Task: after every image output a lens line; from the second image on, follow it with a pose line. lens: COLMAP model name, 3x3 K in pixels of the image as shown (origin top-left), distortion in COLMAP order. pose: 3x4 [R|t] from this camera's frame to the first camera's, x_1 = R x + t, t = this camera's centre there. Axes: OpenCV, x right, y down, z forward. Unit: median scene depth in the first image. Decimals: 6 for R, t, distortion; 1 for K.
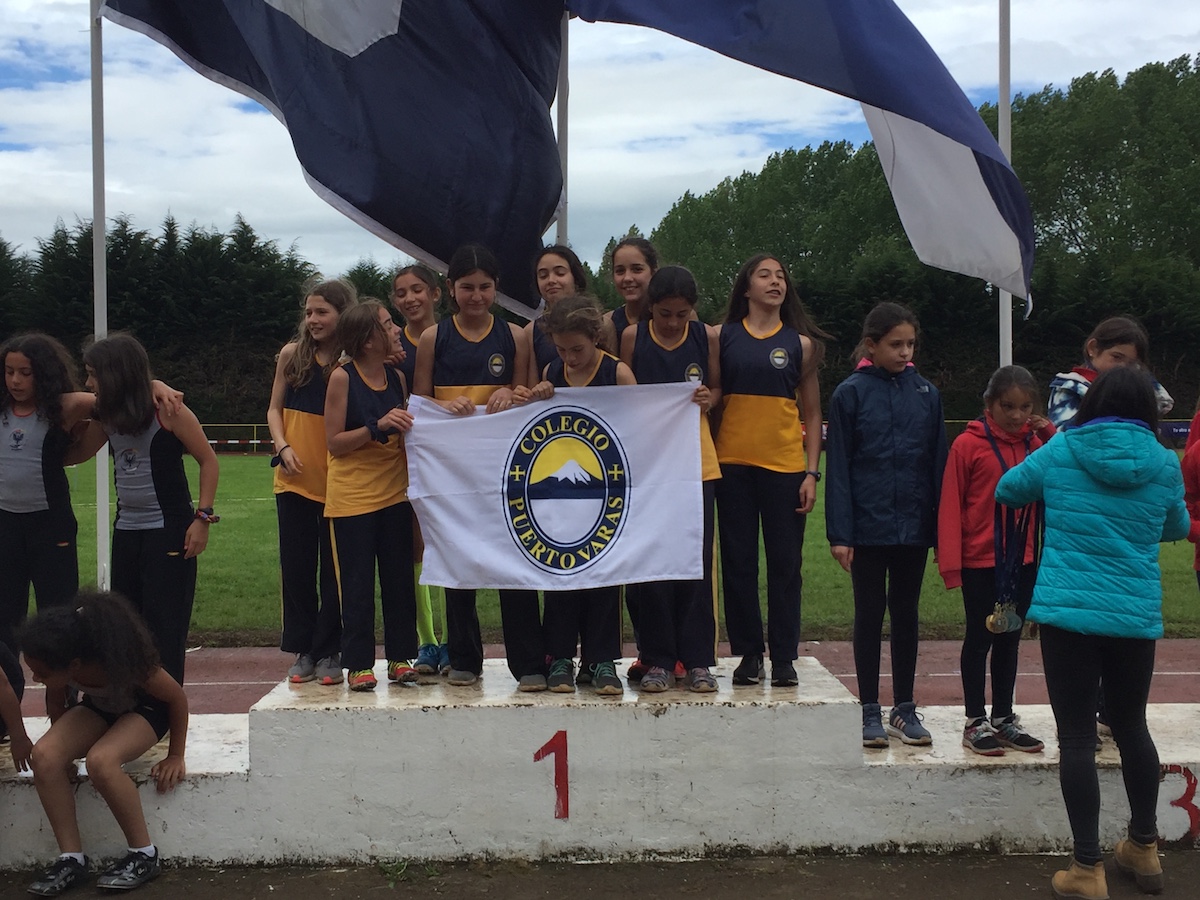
lens RADIAL K [[1504.5, 0, 600.0], [0, 1504.5, 450.0], [0, 0, 1]] dist [0.027174, 0.065574]
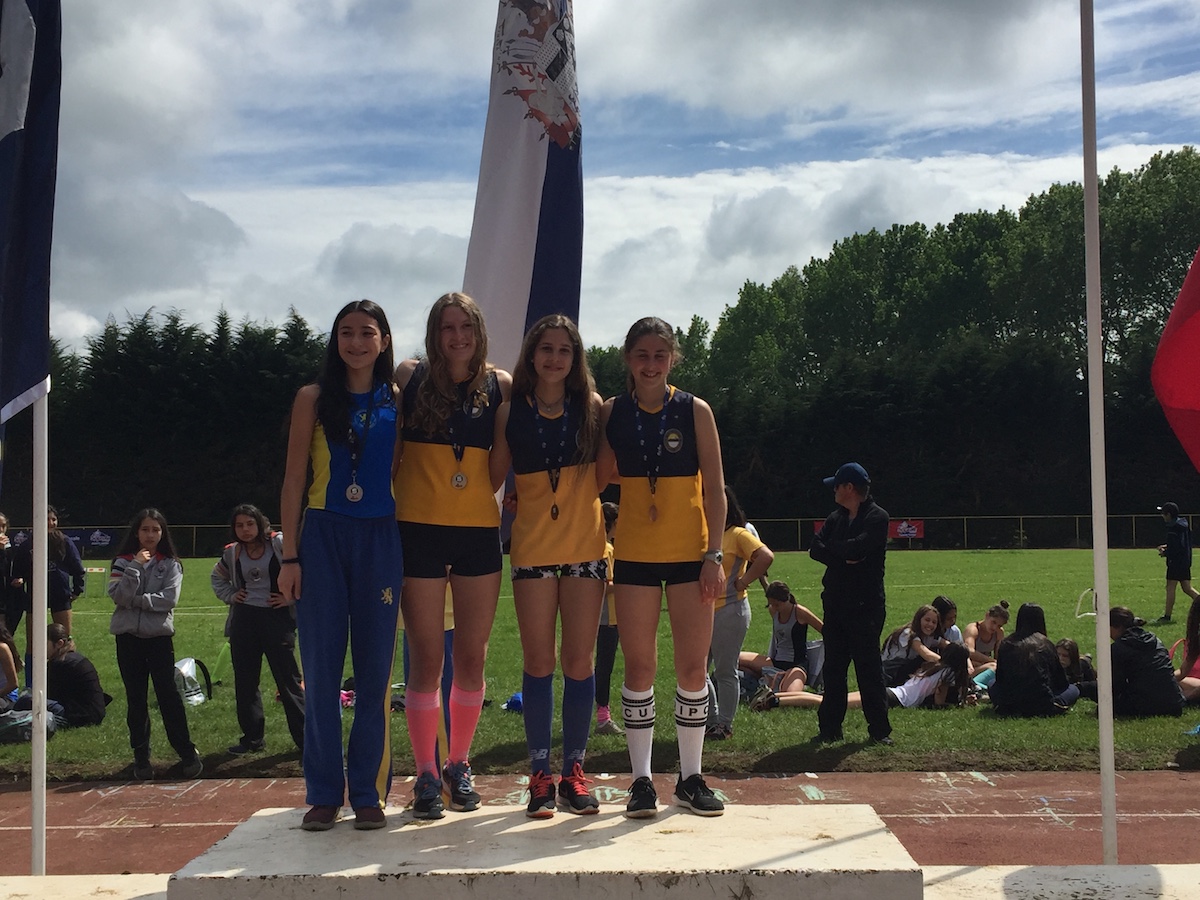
lens RADIAL K [[1577.3, 0, 600.0], [0, 1577.3, 450.0], [0, 0, 1]] dist [0.020140, 0.051846]
pose [[0.998995, -0.008431, -0.044025, 0.041139], [0.005649, 0.998002, -0.062927, -0.004359], [0.044468, 0.062615, 0.997047, 0.136049]]
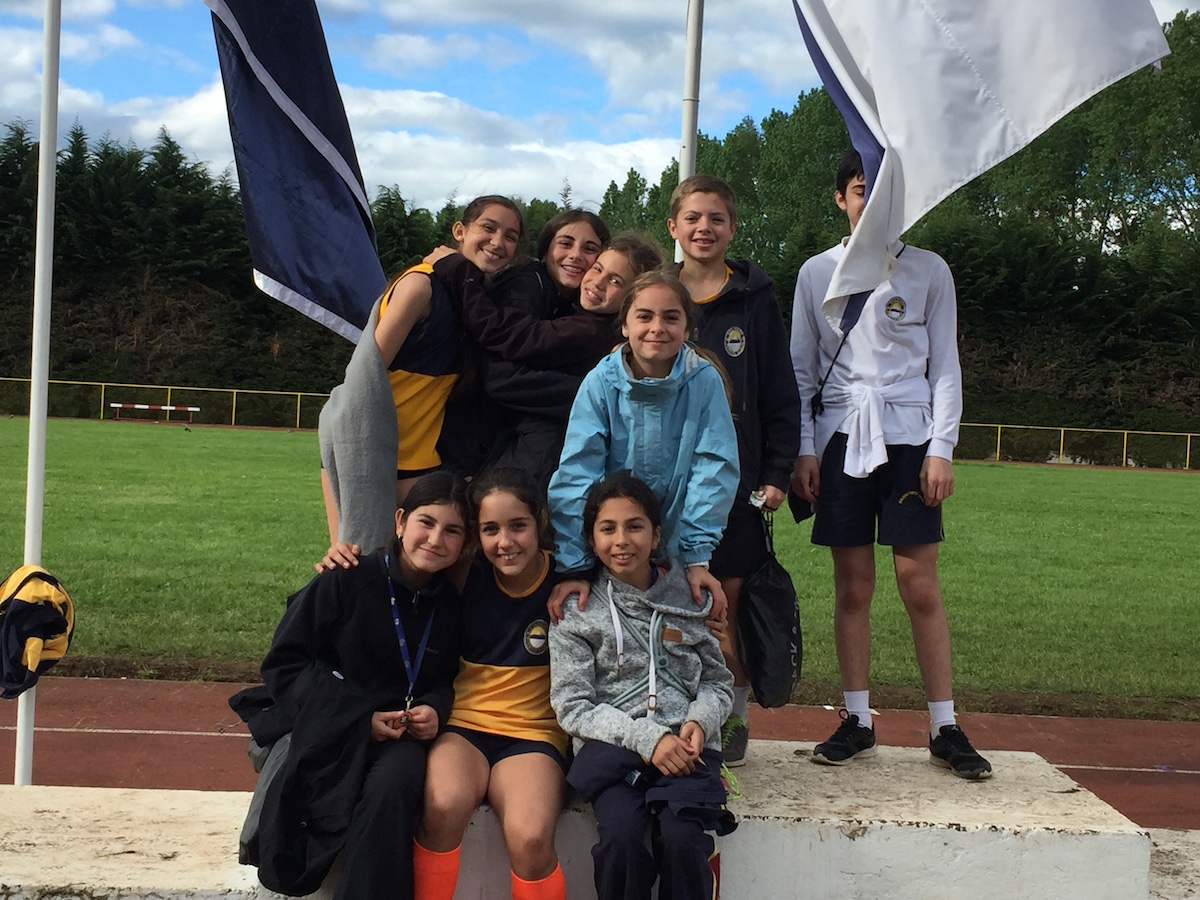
lens RADIAL K [[1836.9, 0, 600.0], [0, 1836.9, 450.0], [0, 0, 1]] dist [-0.038663, 0.496188]
pose [[0.998640, 0.051457, 0.008353, -0.091970], [-0.051503, 0.998659, 0.005337, 0.001411], [-0.008067, -0.005760, 0.999951, 0.163916]]
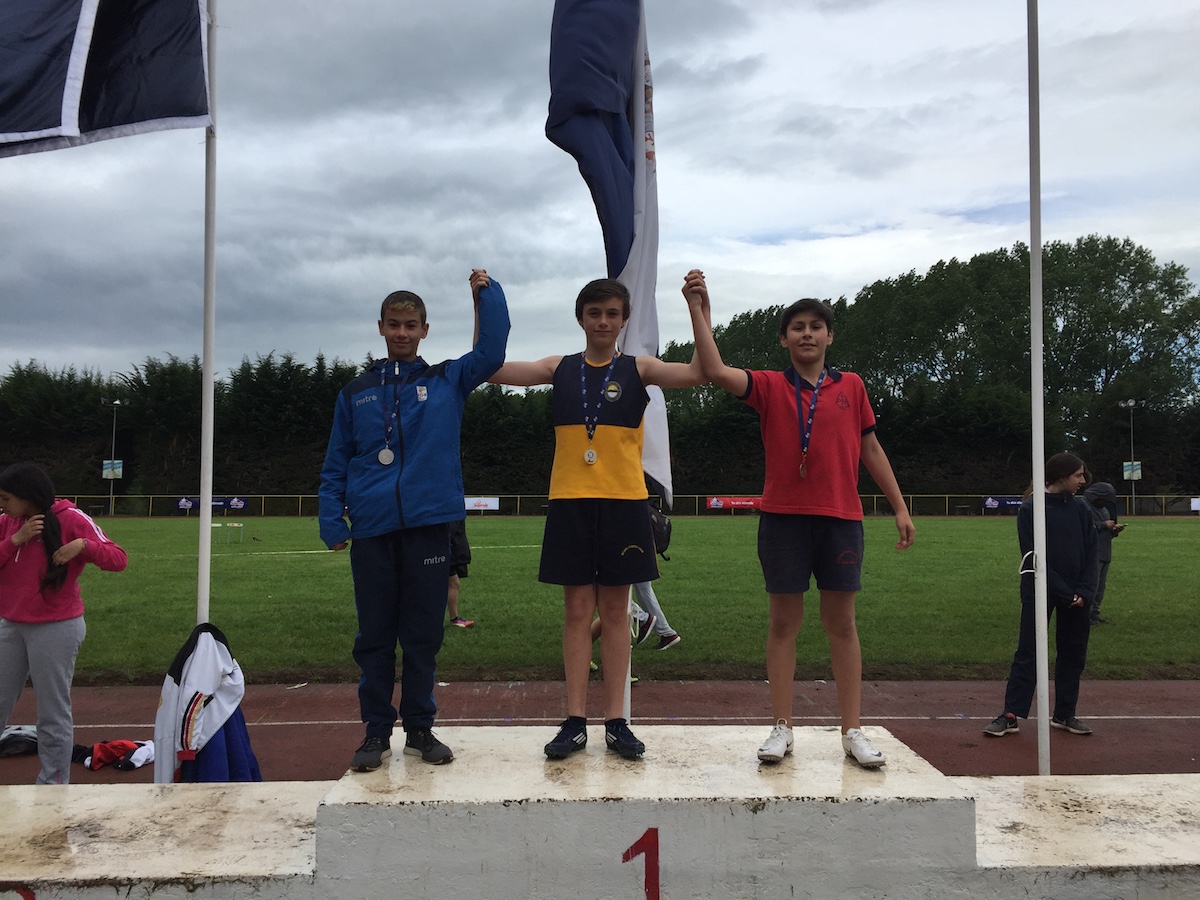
lens RADIAL K [[1019.9, 0, 600.0], [0, 1019.9, 450.0], [0, 0, 1]] dist [0.037871, 0.001804]
pose [[0.999944, 0.003826, -0.009848, -0.051762], [-0.004435, 0.998033, -0.062534, -0.006450], [0.009590, 0.062575, 0.997994, 0.349822]]
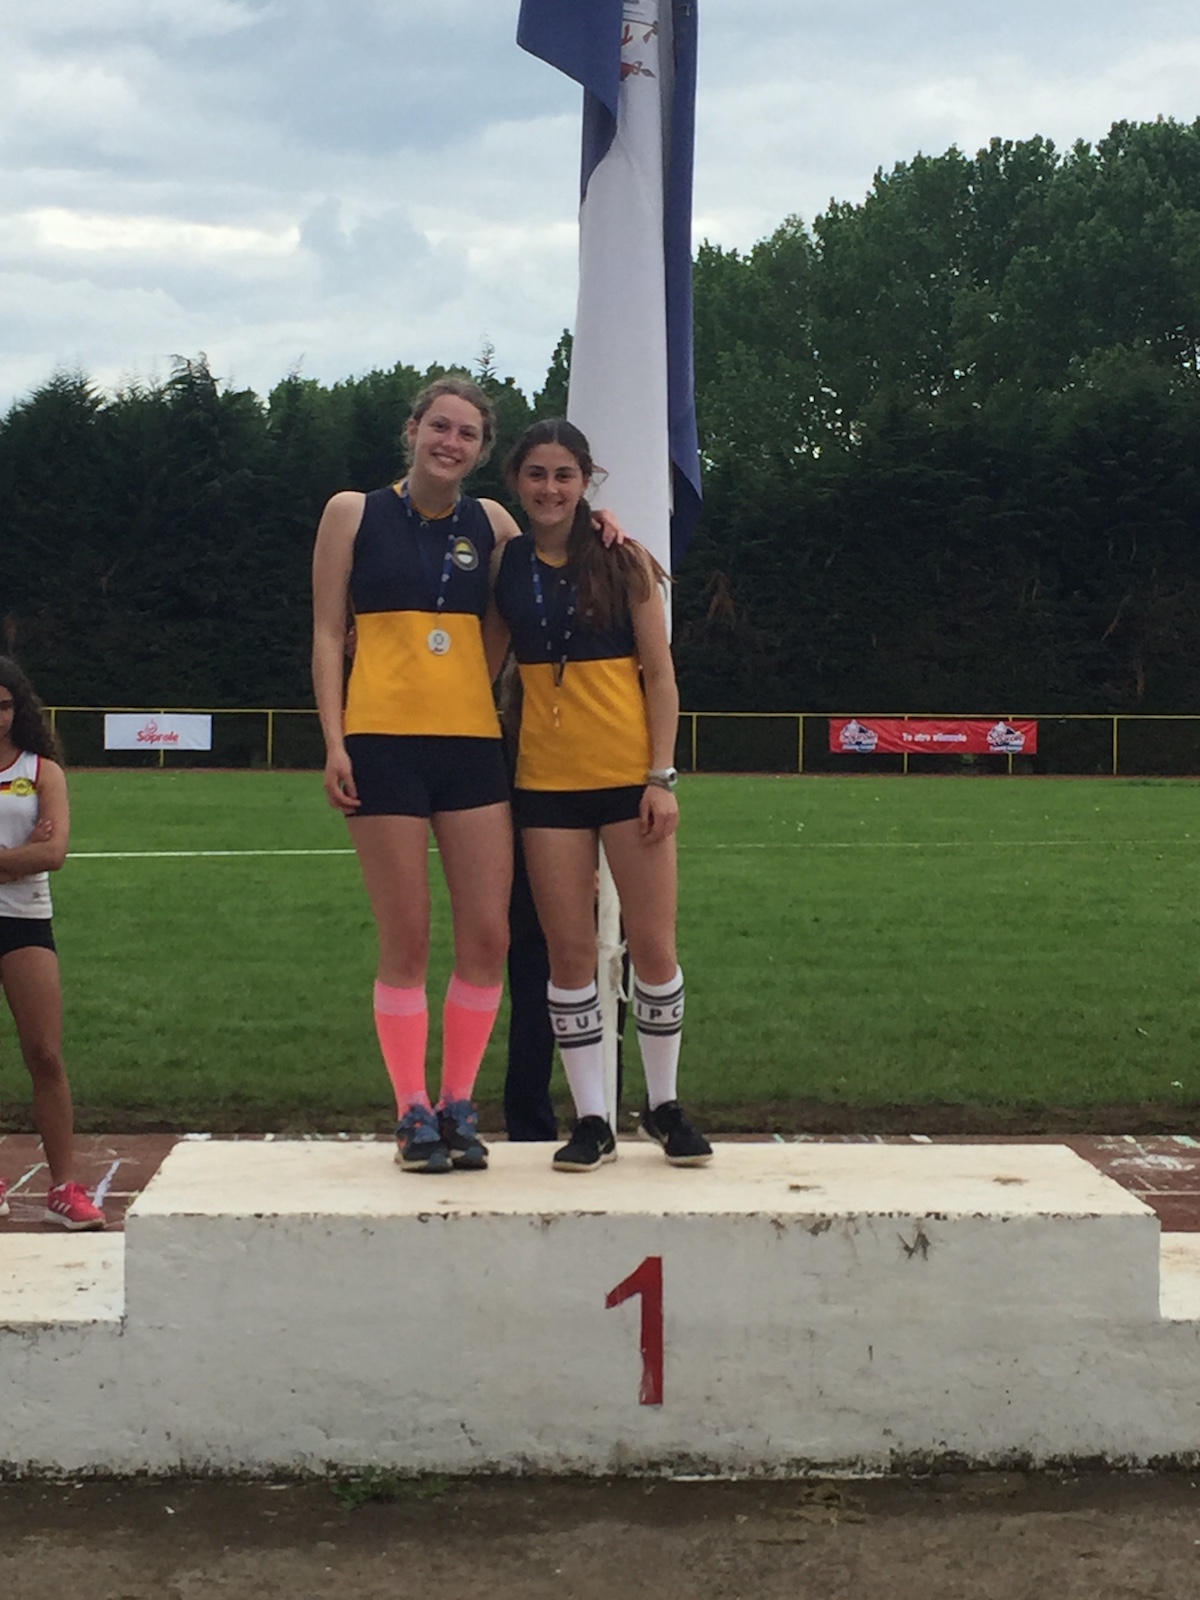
lens RADIAL K [[3102.9, 0, 600.0], [0, 3102.9, 800.0], [0, 0, 1]] dist [-0.043839, 0.392250]
pose [[0.999730, 0.011963, 0.019926, -0.071598], [-0.012174, 0.999871, 0.010489, -0.004818], [-0.019798, -0.010729, 0.999746, -0.208627]]
